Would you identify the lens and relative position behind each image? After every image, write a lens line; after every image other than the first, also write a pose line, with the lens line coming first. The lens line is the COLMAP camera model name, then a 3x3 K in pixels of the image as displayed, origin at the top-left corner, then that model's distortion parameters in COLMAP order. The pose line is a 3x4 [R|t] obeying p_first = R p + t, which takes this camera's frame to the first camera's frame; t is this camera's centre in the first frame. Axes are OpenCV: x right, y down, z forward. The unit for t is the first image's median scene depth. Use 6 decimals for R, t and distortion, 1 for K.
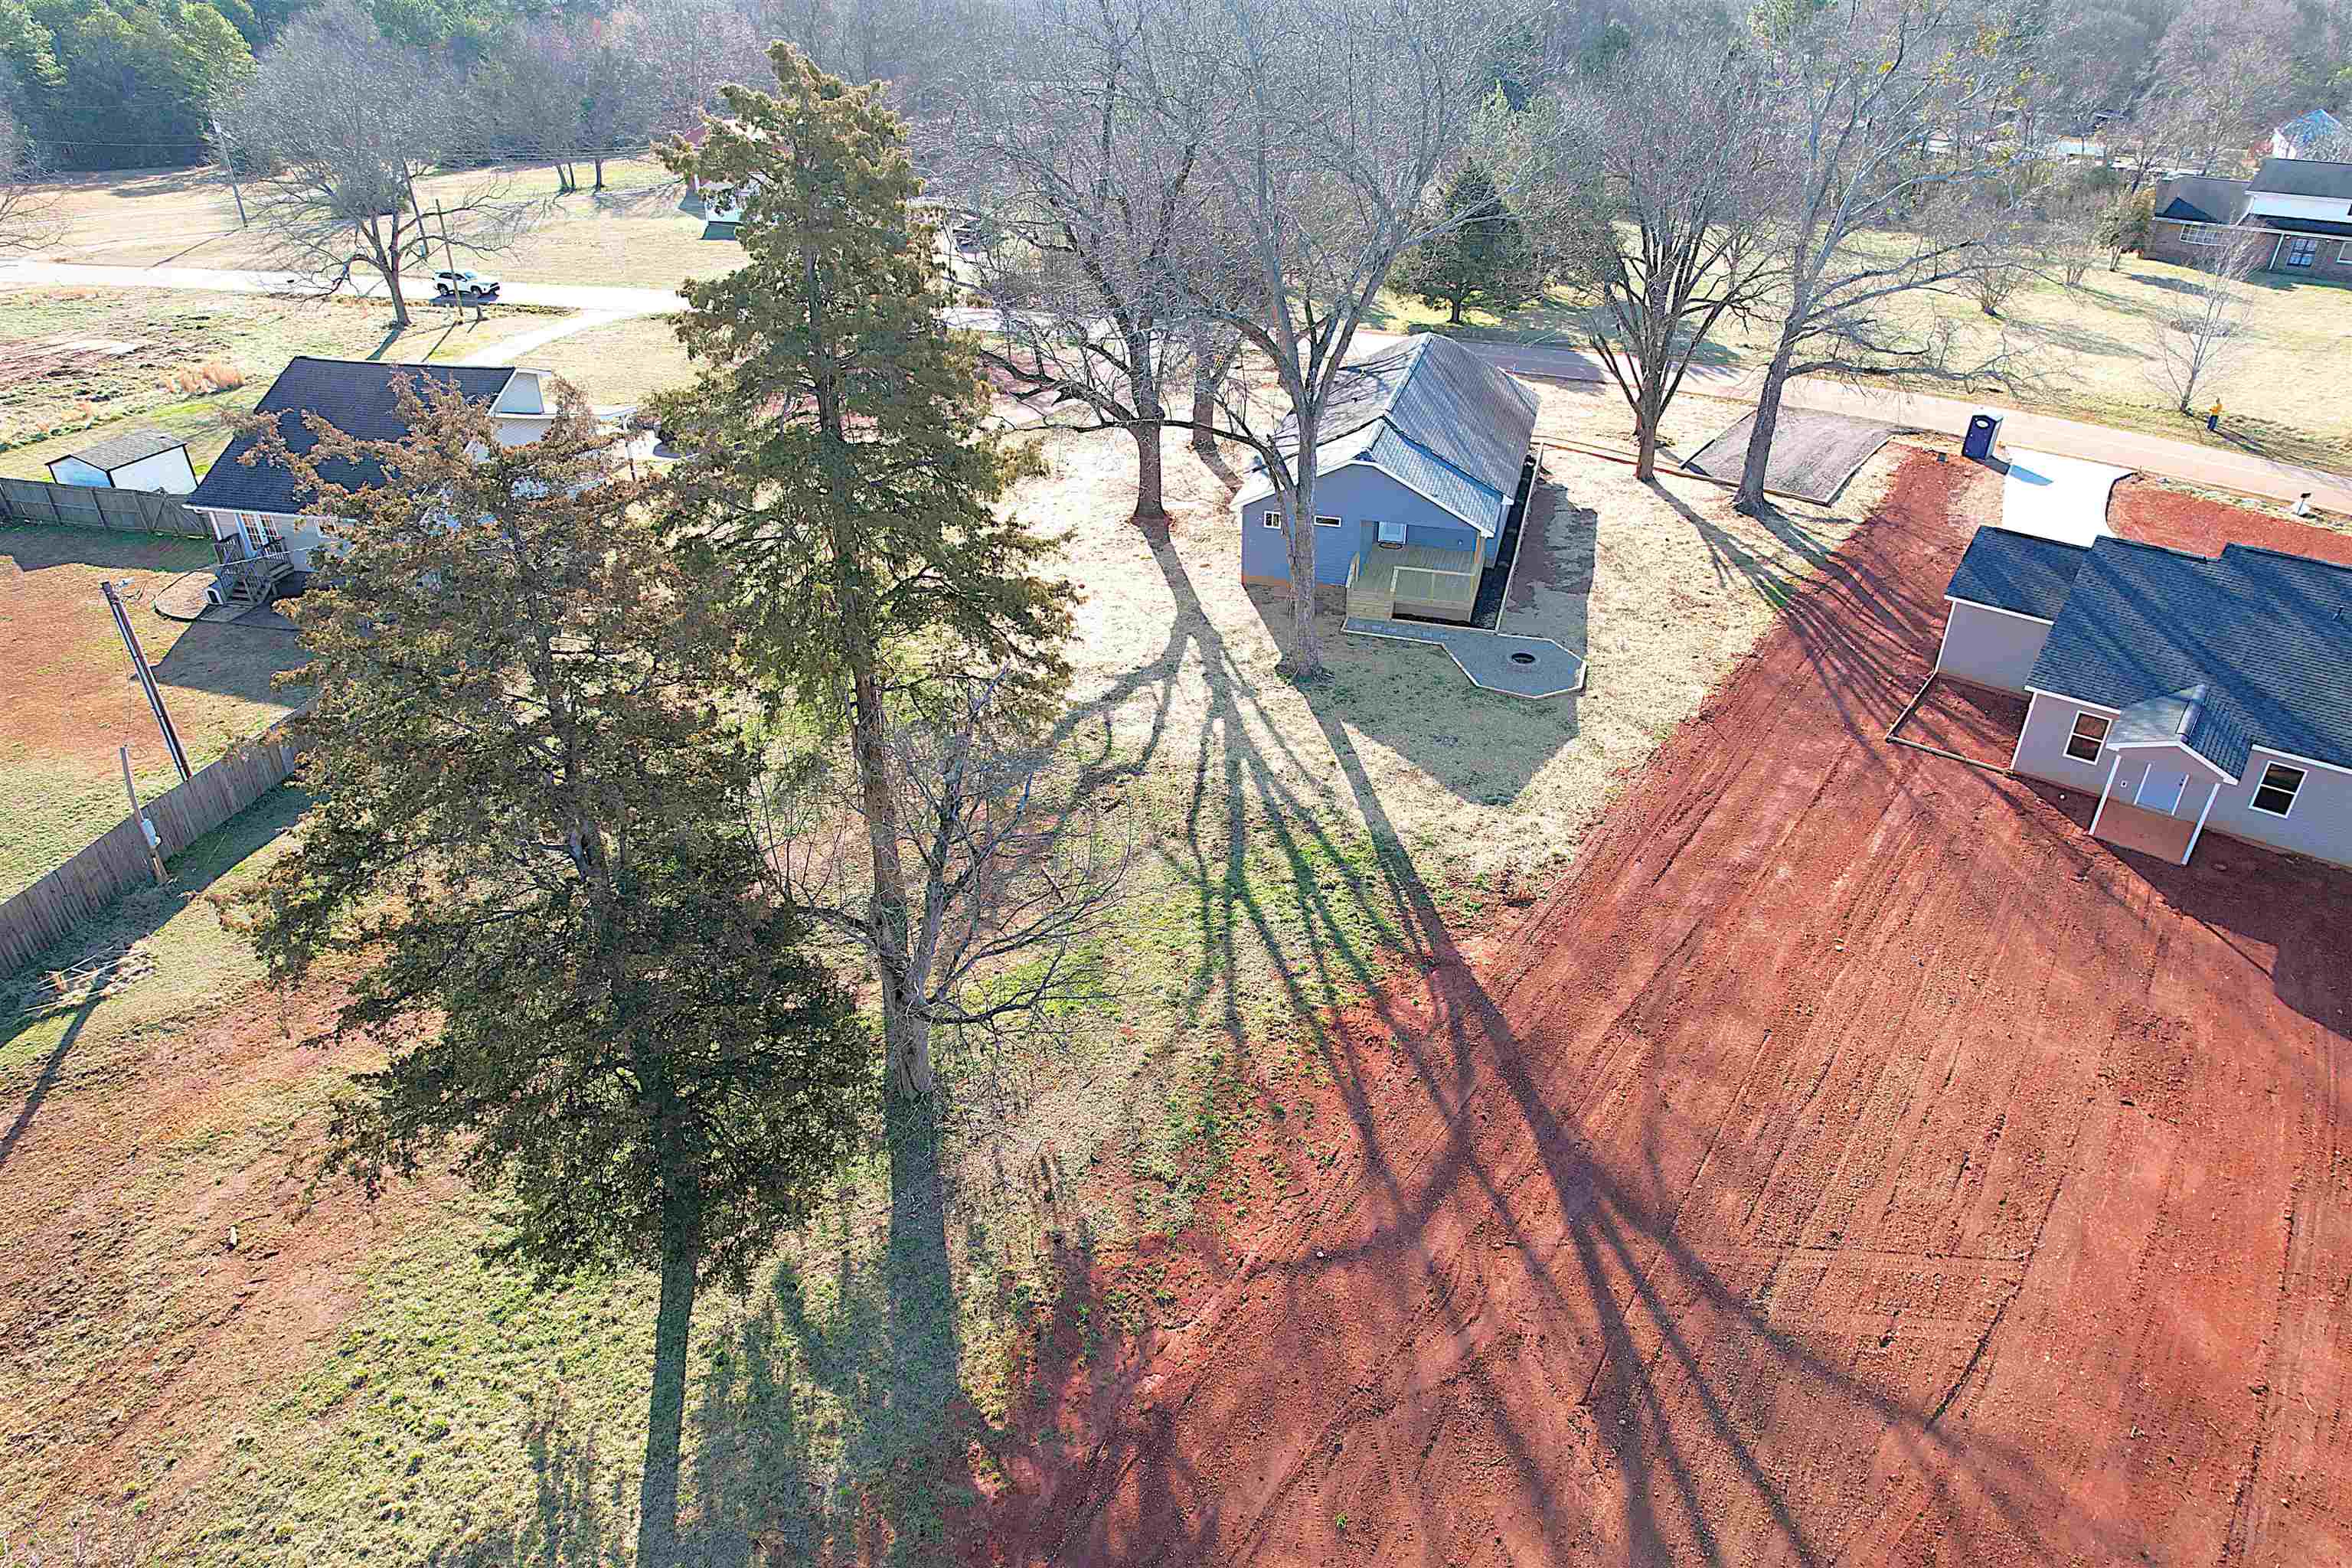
lens RADIAL K [[1493.7, 0, 1176.0], [0, 1493.7, 784.0], [0, 0, 1]] dist [-0.058352, 0.057826]
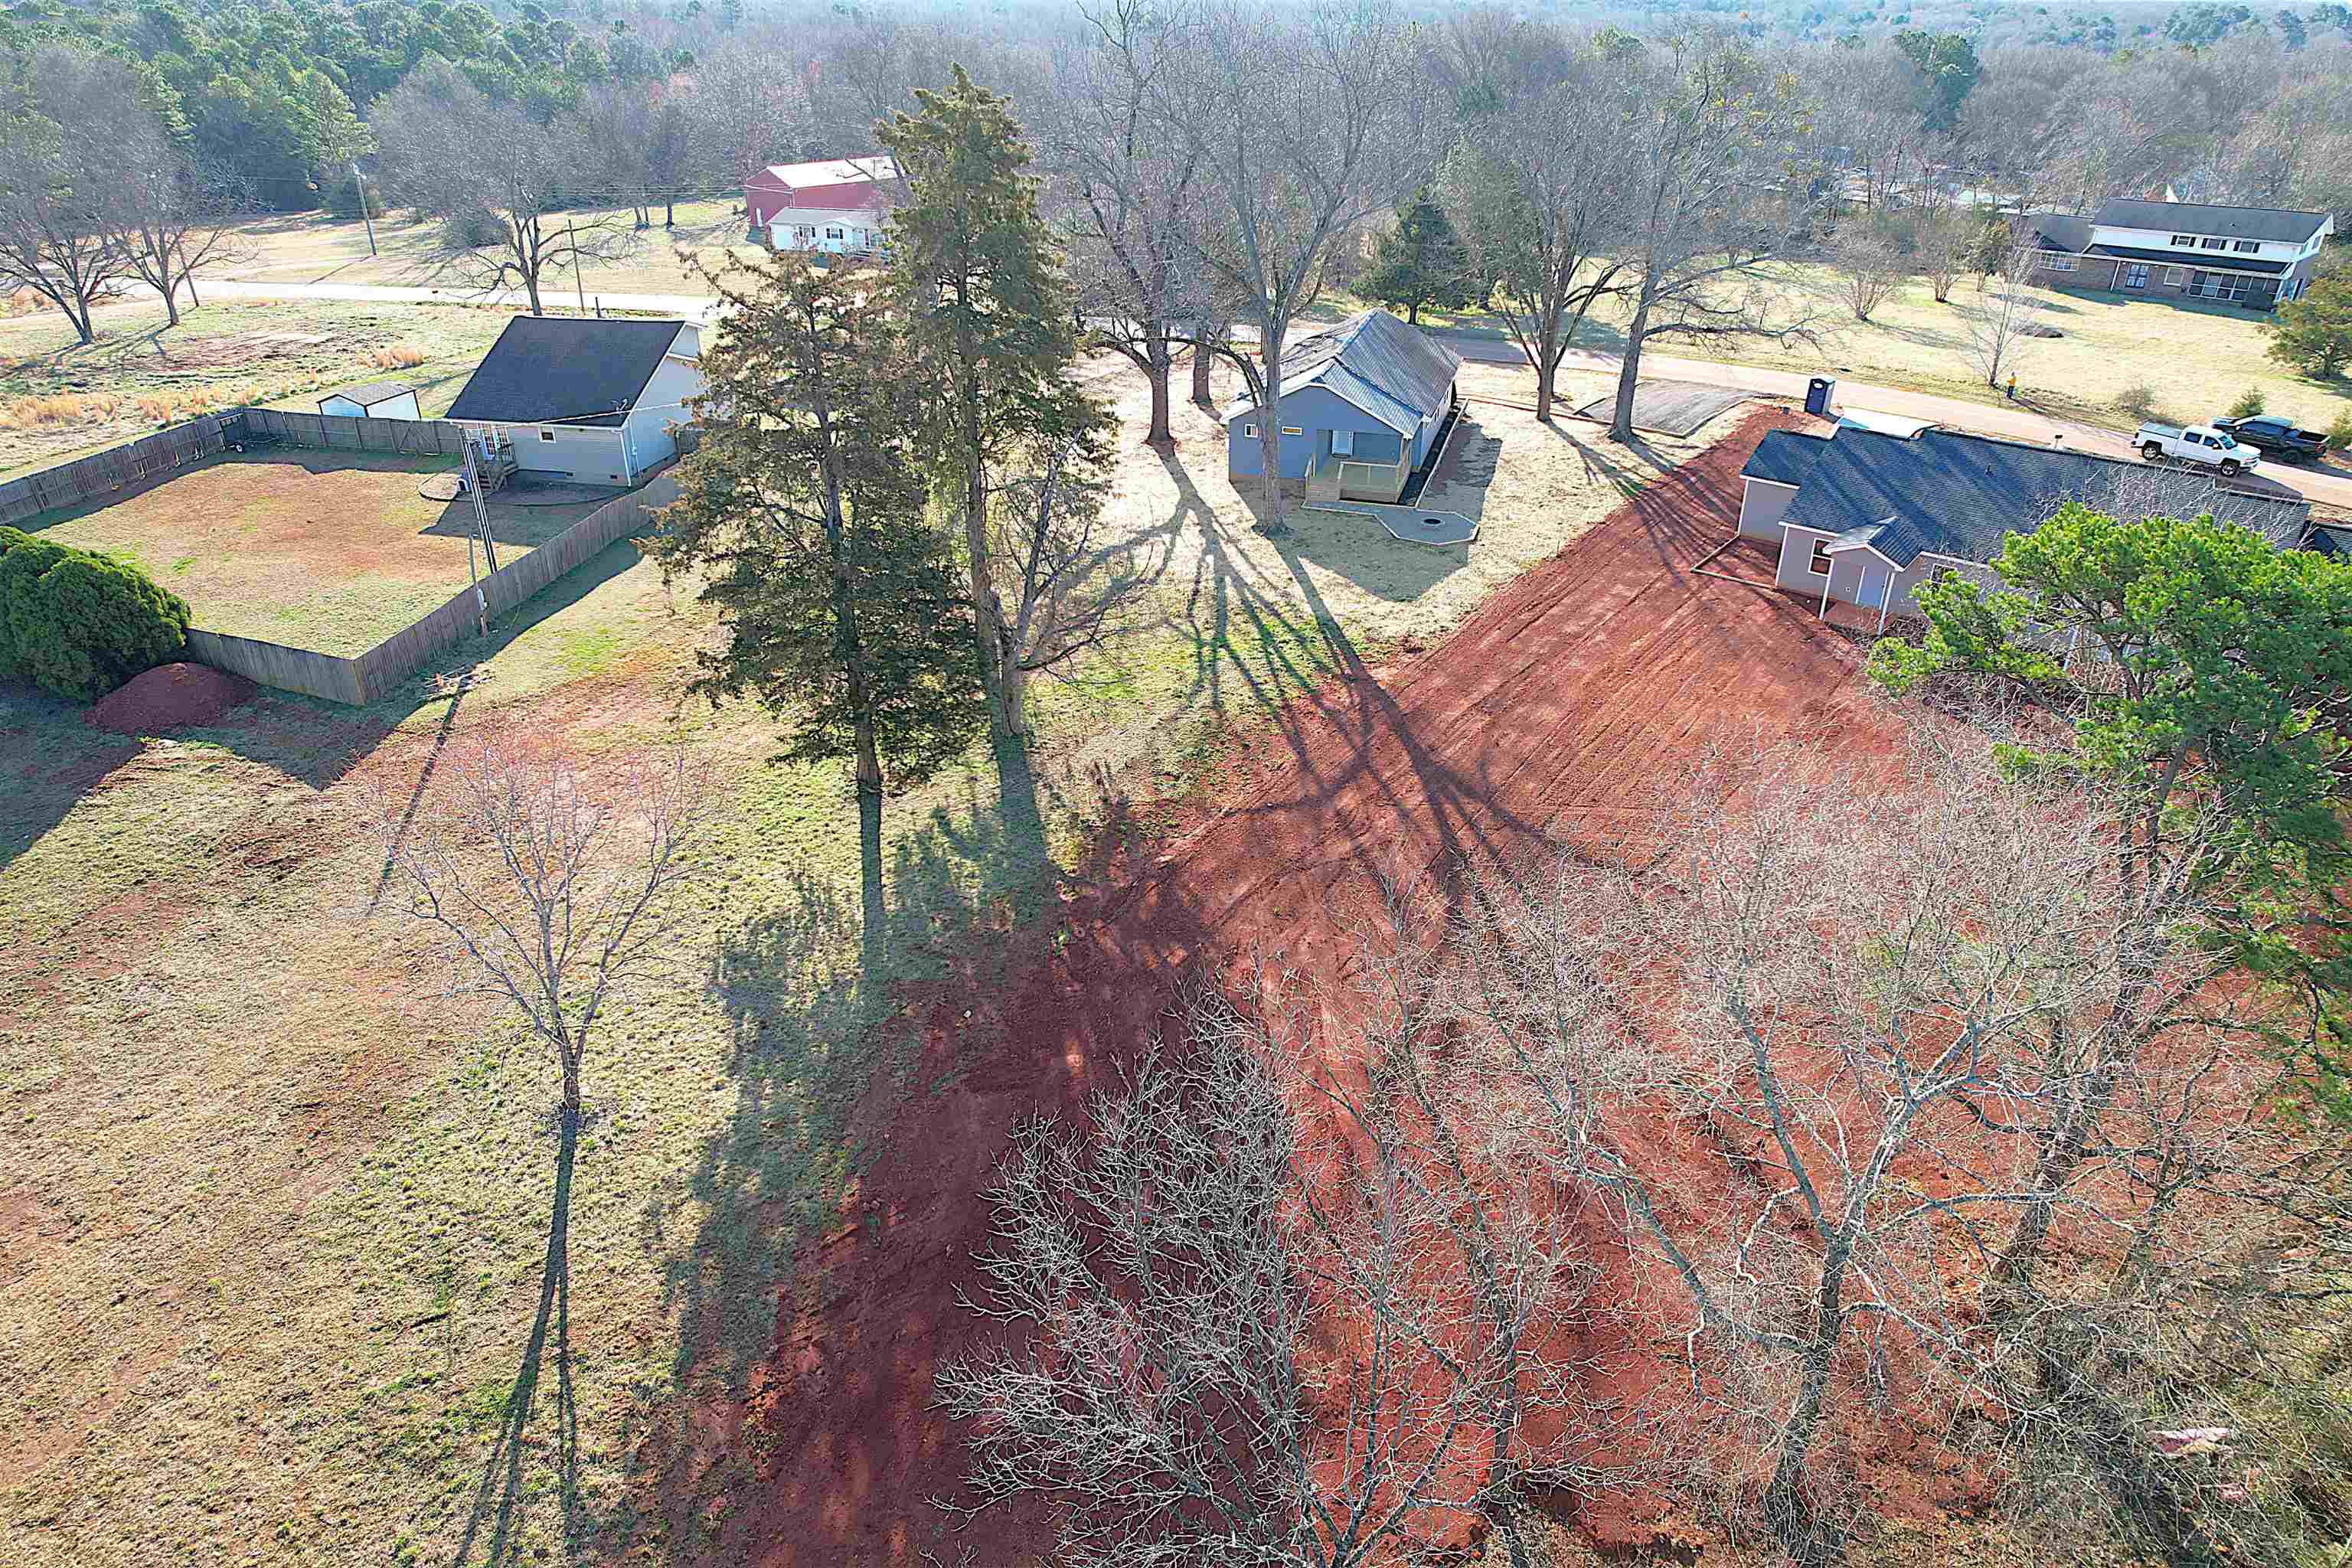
lens RADIAL K [[1493.7, 0, 1176.0], [0, 1493.7, 784.0], [0, 0, 1]] dist [-0.058352, 0.057826]
pose [[0.999997, 0.002120, -0.001137, -0.001189], [-0.002163, 0.999224, -0.039333, 0.238060], [0.001053, 0.039335, 0.999226, -0.406692]]
